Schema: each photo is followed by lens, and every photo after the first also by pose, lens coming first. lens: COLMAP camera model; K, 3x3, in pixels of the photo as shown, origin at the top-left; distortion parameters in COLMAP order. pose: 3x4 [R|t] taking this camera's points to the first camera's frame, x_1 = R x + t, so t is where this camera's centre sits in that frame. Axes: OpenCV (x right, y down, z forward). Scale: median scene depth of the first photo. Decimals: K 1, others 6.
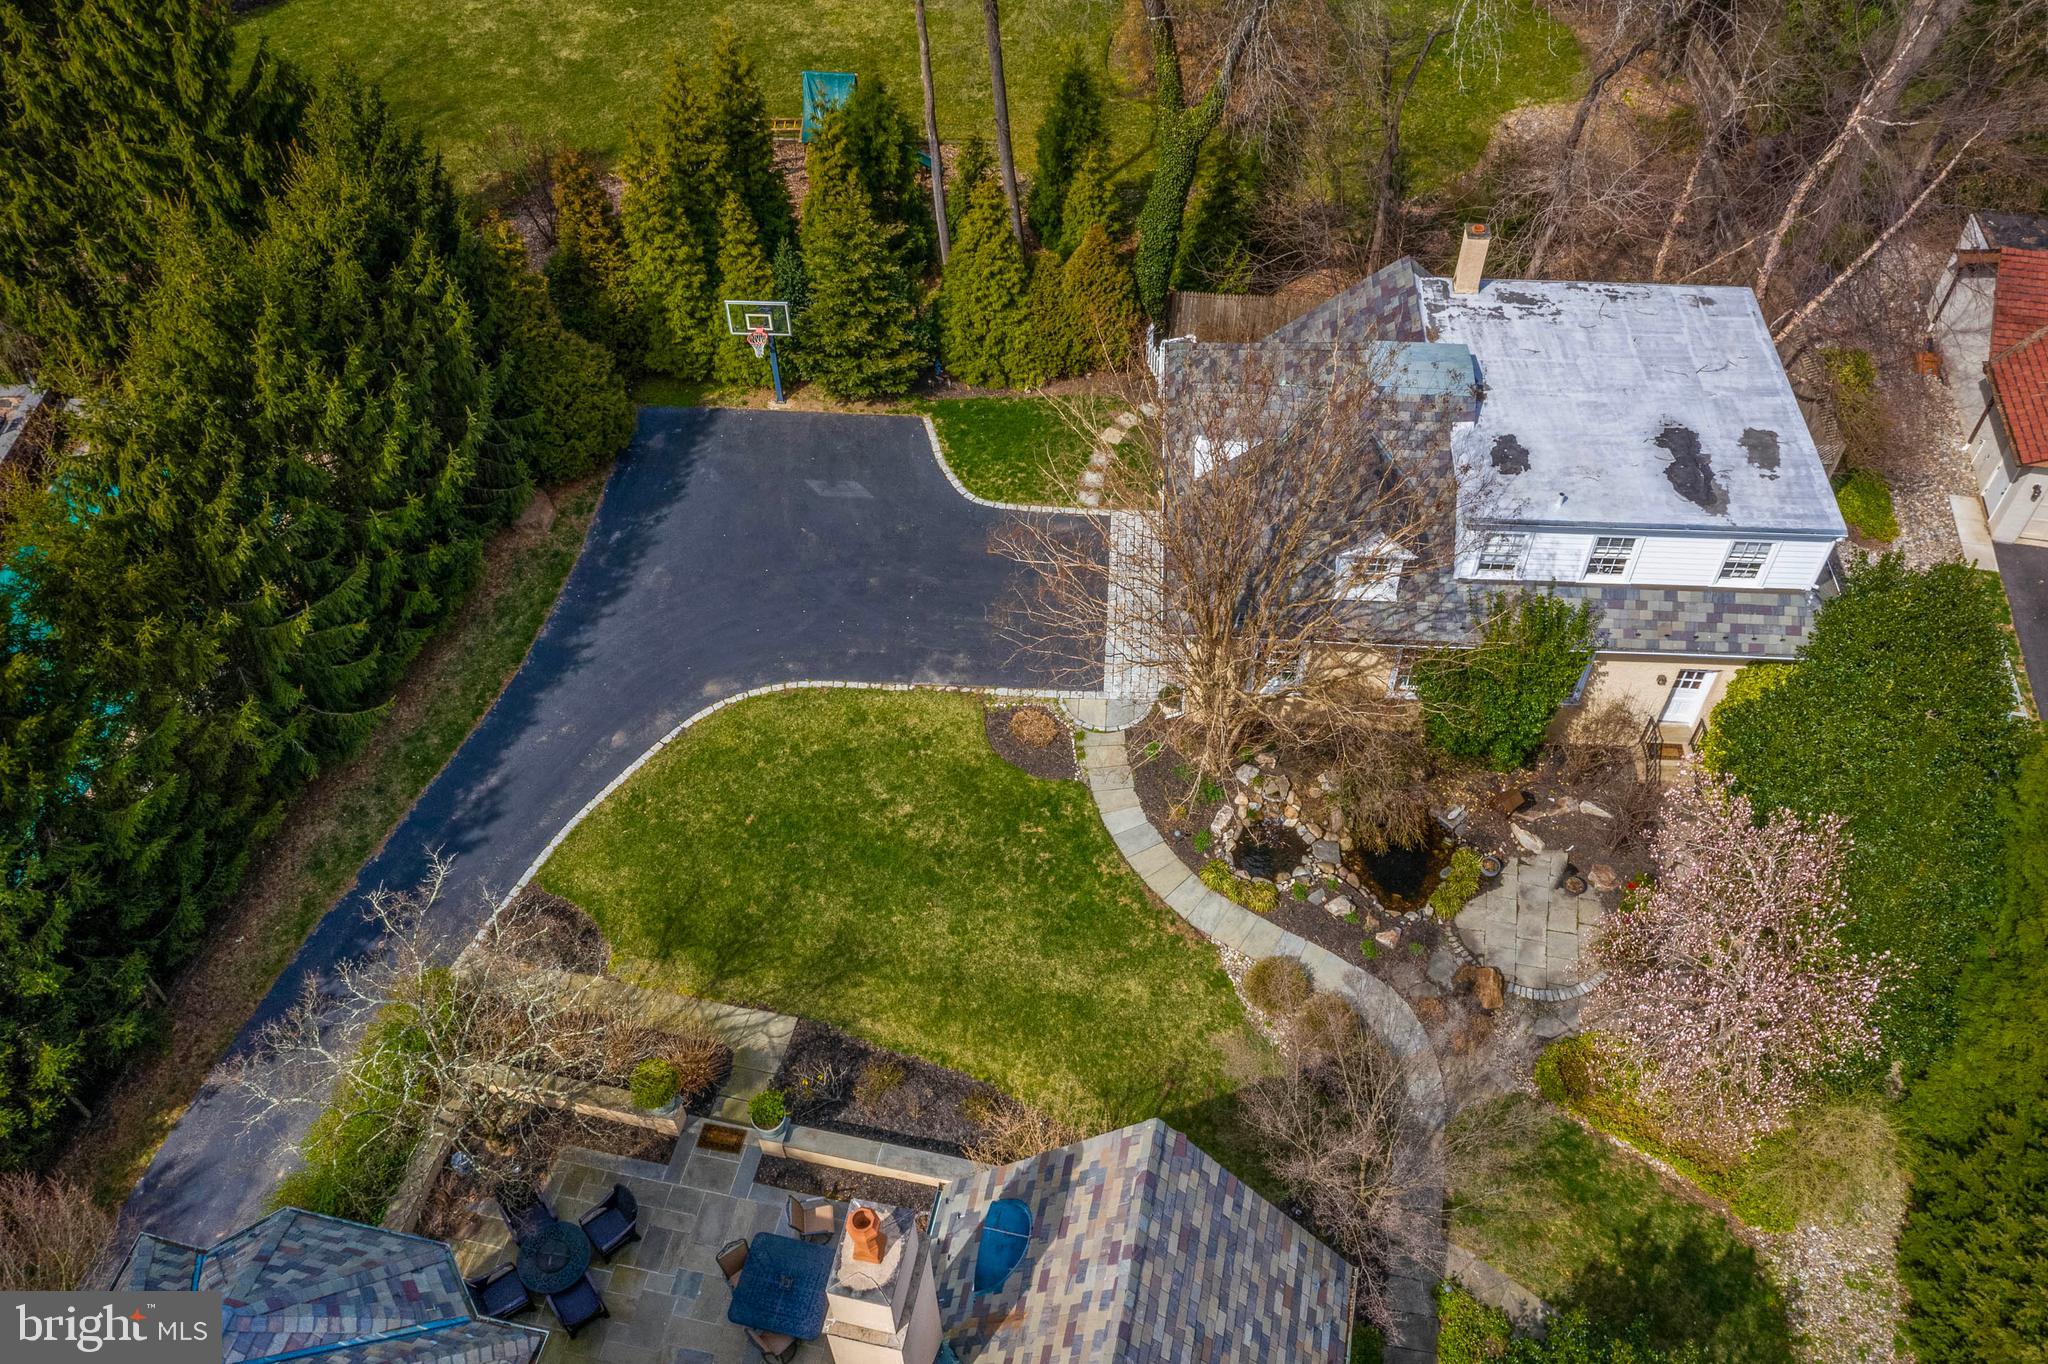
lens RADIAL K [[1606.2, 0, 1011.5], [0, 1606.2, 681.0], [0, 0, 1]] dist [-0.041296, -0.005930]
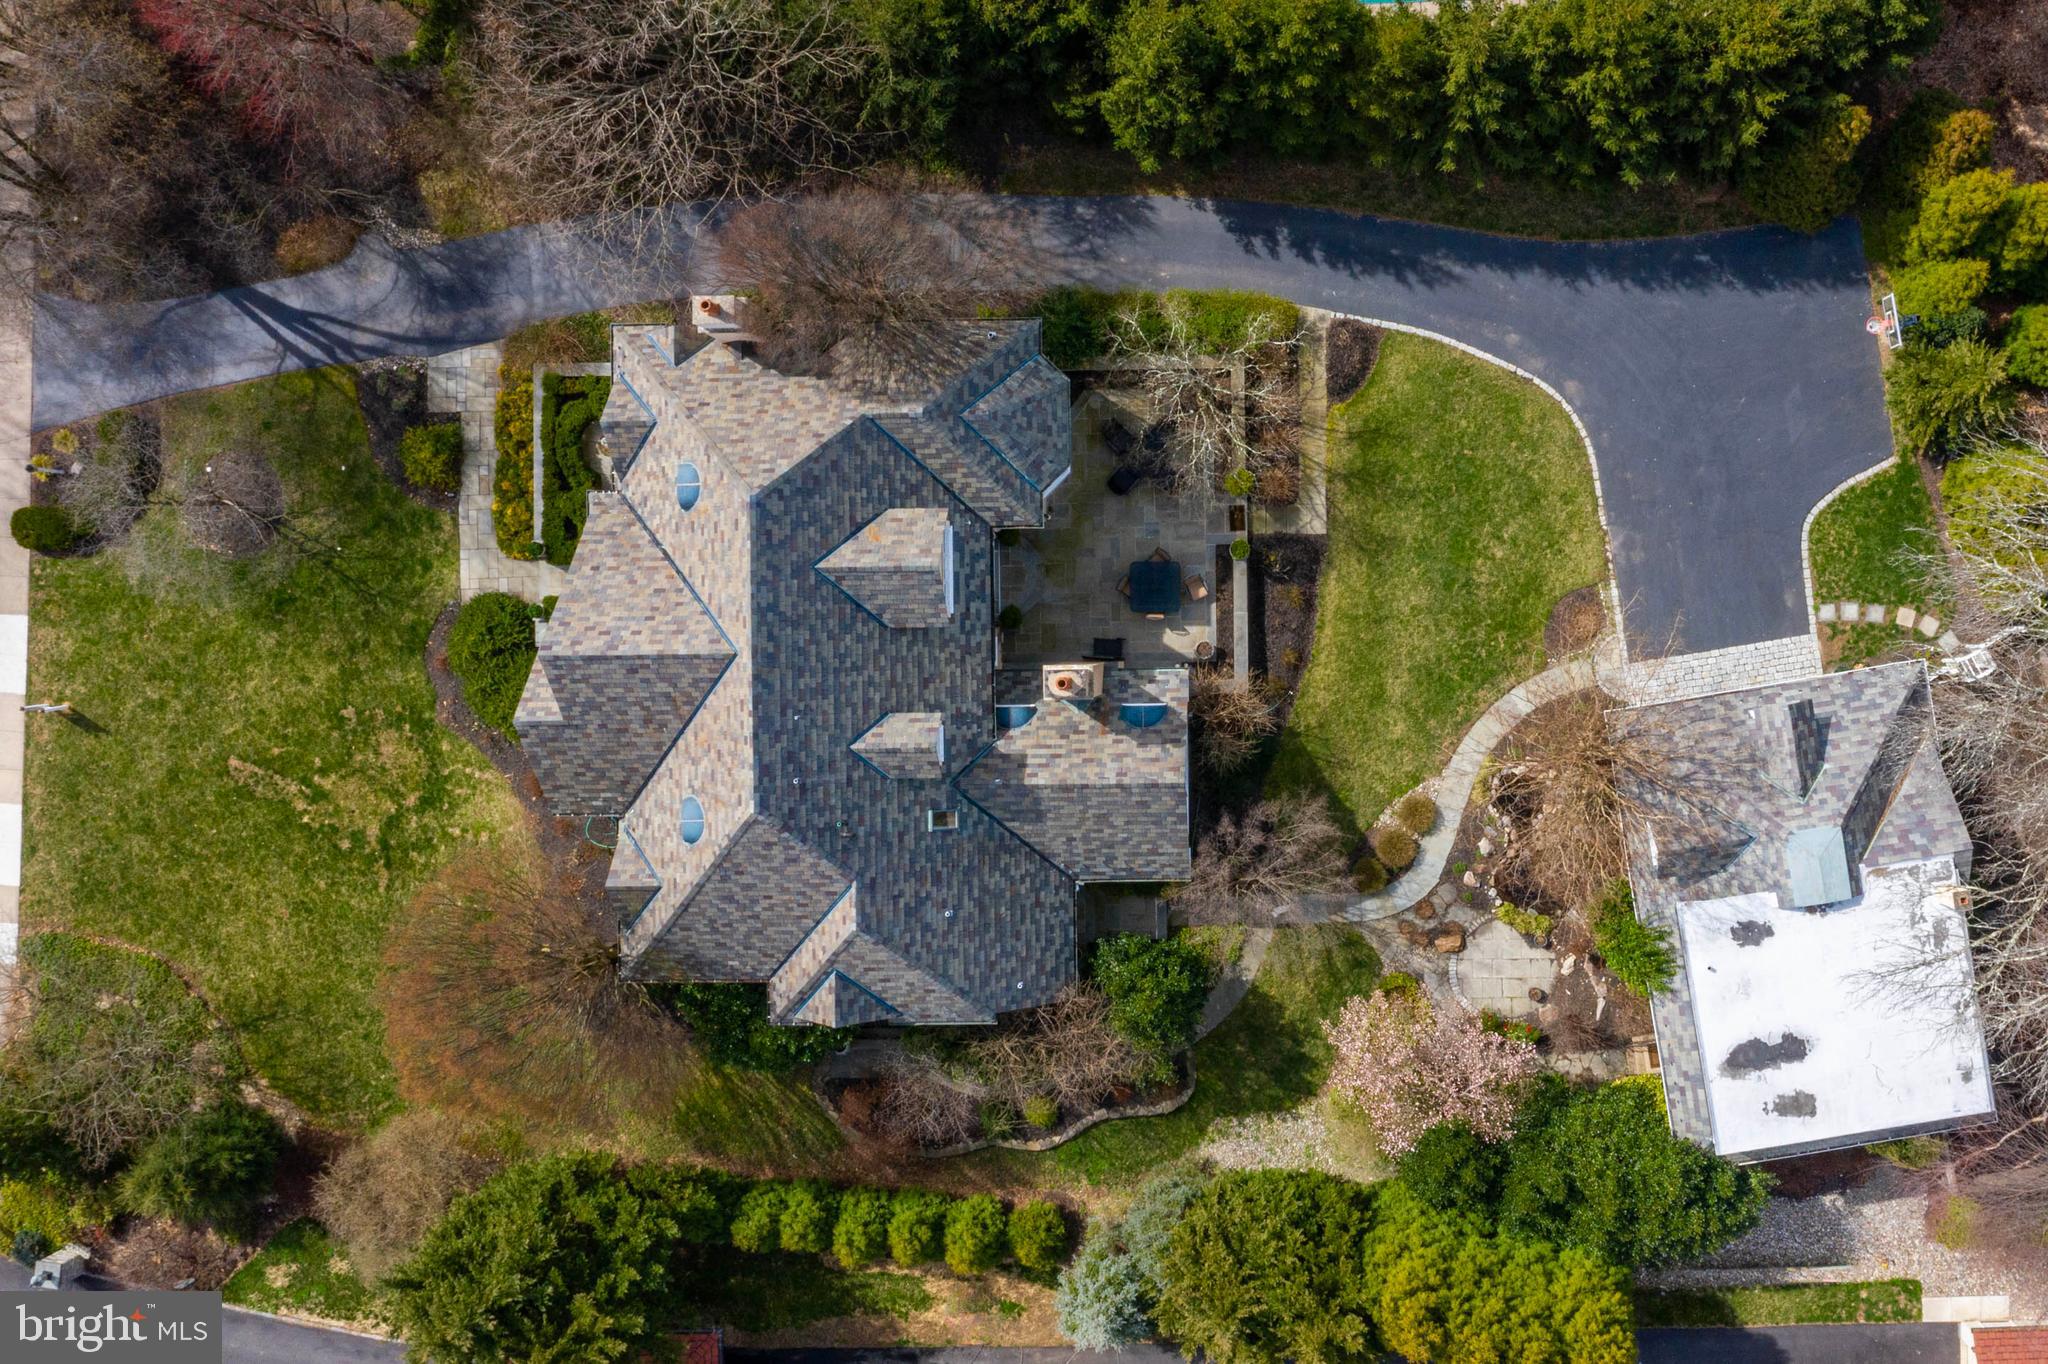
lens RADIAL K [[1606.2, 0, 1024.4], [0, 1606.2, 688.1], [0, 0, 1]] dist [-0.041296, -0.005930]
pose [[0.230444, 0.973084, 0.001639, -0.049356], [-0.705958, 0.166024, 0.688519, -0.622723], [0.669715, -0.159822, 0.725216, -0.390425]]
